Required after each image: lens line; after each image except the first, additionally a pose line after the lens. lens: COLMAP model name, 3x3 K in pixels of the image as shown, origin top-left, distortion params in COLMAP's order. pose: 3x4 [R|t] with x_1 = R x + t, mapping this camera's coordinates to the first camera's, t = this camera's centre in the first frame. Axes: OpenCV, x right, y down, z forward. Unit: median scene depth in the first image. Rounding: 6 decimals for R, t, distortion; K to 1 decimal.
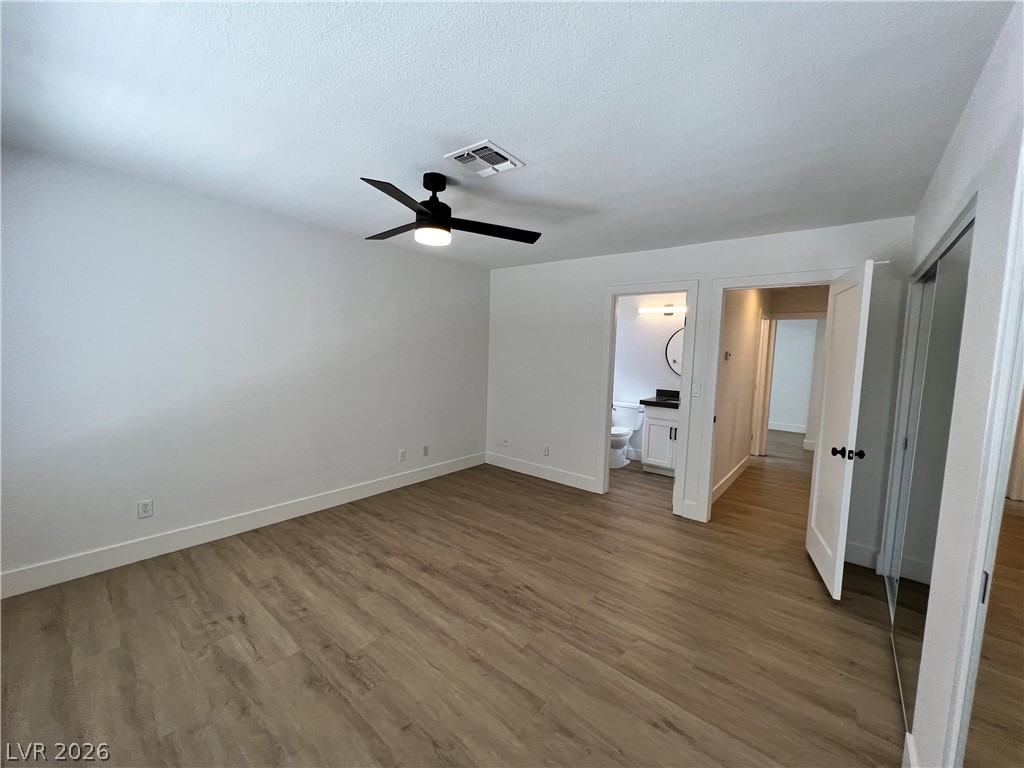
lens RADIAL K [[411.4, 0, 505.9], [0, 411.4, 384.2], [0, 0, 1]] dist [0.000329, 0.000042]
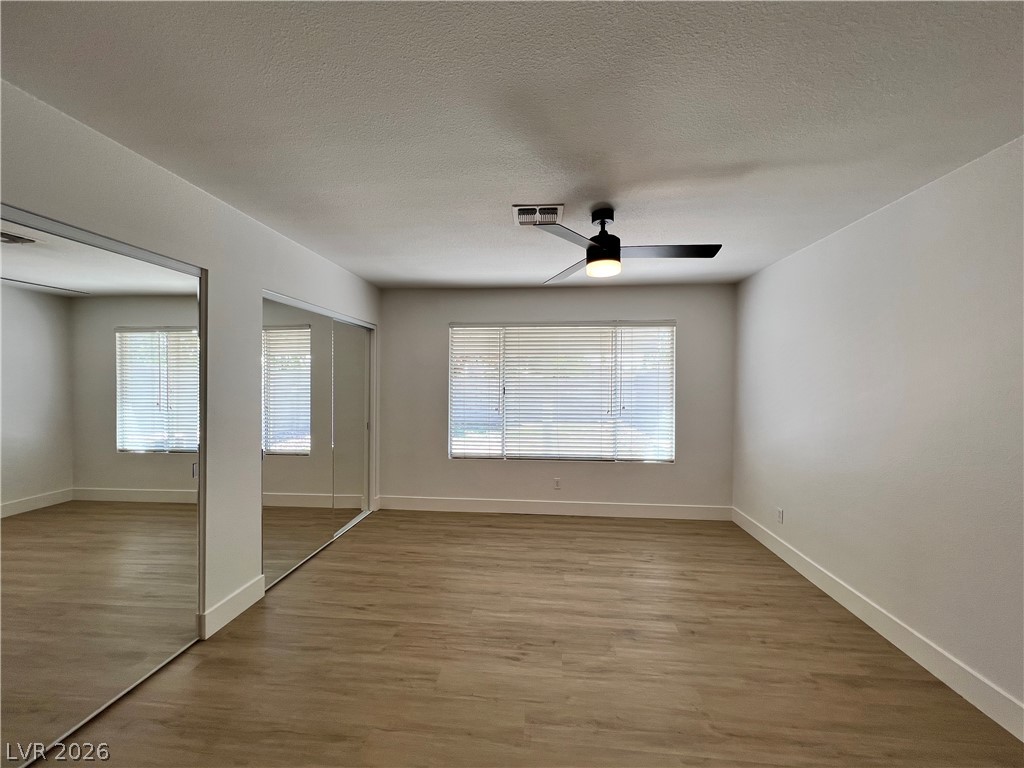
lens RADIAL K [[411.4, 0, 505.9], [0, 411.4, 384.2], [0, 0, 1]] dist [0.000329, 0.000042]
pose [[-0.823810, -0.032718, -0.565920, 0.583155], [-0.083333, 0.994477, 0.063813, -0.111300], [0.560707, 0.099729, -0.821987, 1.702721]]
